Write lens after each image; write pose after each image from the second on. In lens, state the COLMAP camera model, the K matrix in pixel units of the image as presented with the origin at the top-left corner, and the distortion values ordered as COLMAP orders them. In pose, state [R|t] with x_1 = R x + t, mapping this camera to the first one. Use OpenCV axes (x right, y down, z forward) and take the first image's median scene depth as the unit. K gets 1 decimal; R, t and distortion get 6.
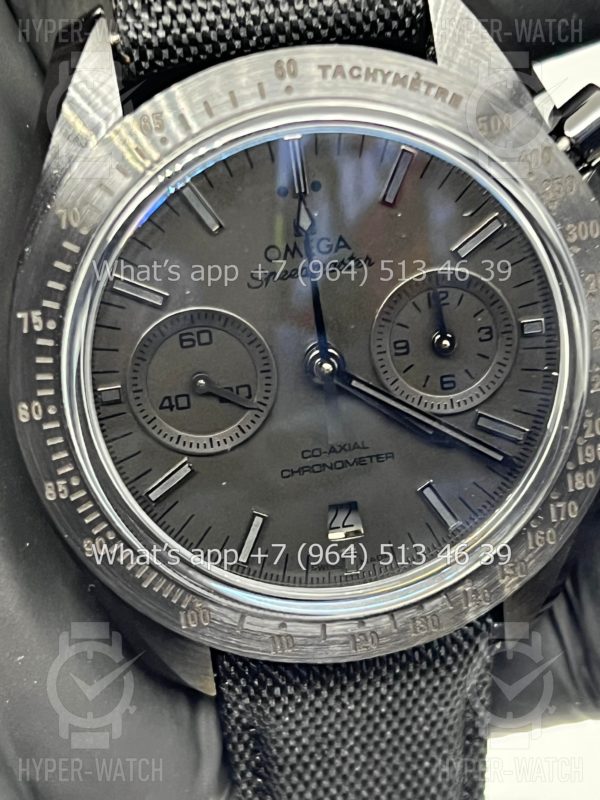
lens RADIAL K [[1899.3, 0, 294.3], [0, 1899.3, 397.4], [0, 0, 1]] dist [0.235569, 0.000000]
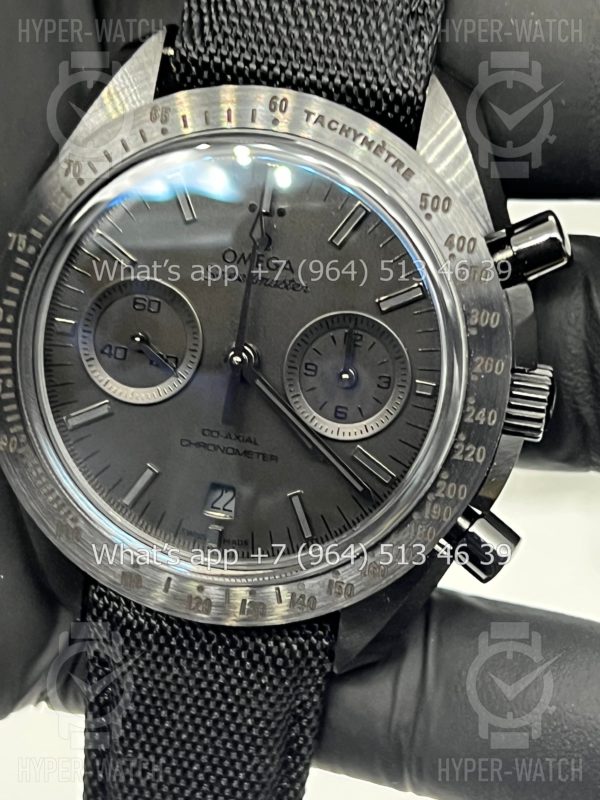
lens RADIAL K [[1883.3, 0, 302.8], [0, 1883.3, 420.0], [0, 0, 1]] dist [0.250257, 0.000000]
pose [[0.922653, 0.312249, -0.226302, 0.324966], [-0.340287, 0.935323, -0.096830, 0.116378], [0.181431, 0.166348, 0.969232, -0.105769]]
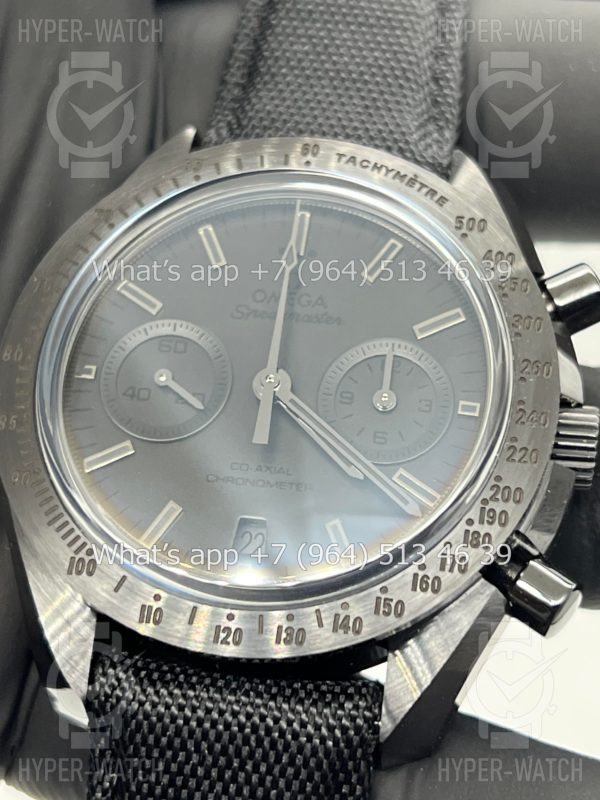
lens RADIAL K [[1883.3, 0, 289.8], [0, 1883.3, 386.0], [0, 0, 1]] dist [0.250257, 0.000000]
pose [[0.935324, 0.169796, -0.310386, 0.365704], [-0.321903, 0.772433, -0.547472, 0.579825], [0.146793, 0.611977, 0.777133, 0.152419]]
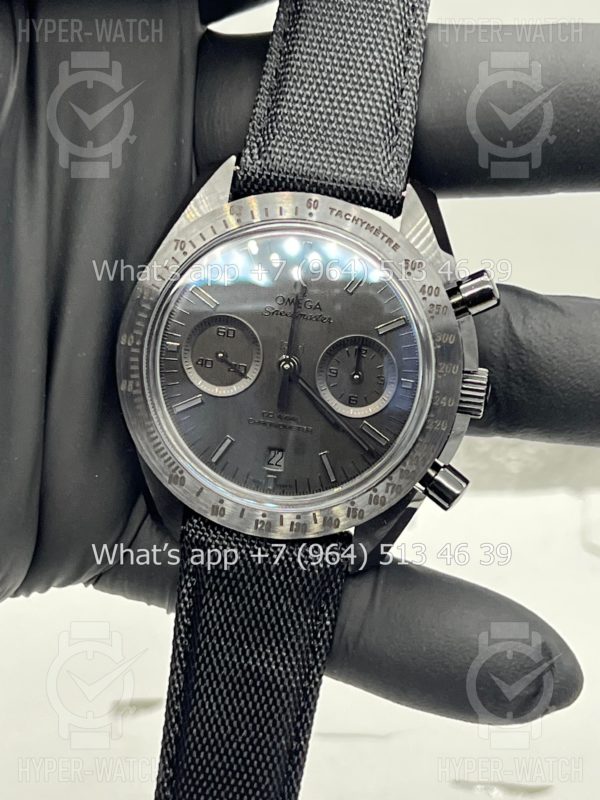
lens RADIAL K [[1883.3, 0, 283.4], [0, 1883.3, 415.4], [0, 0, 1]] dist [0.250257, 0.000000]
pose [[0.935130, 0.297094, -0.193048, 0.371636], [-0.324430, 0.936997, -0.129541, 0.259731], [0.142400, 0.183768, 0.972600, -0.732501]]
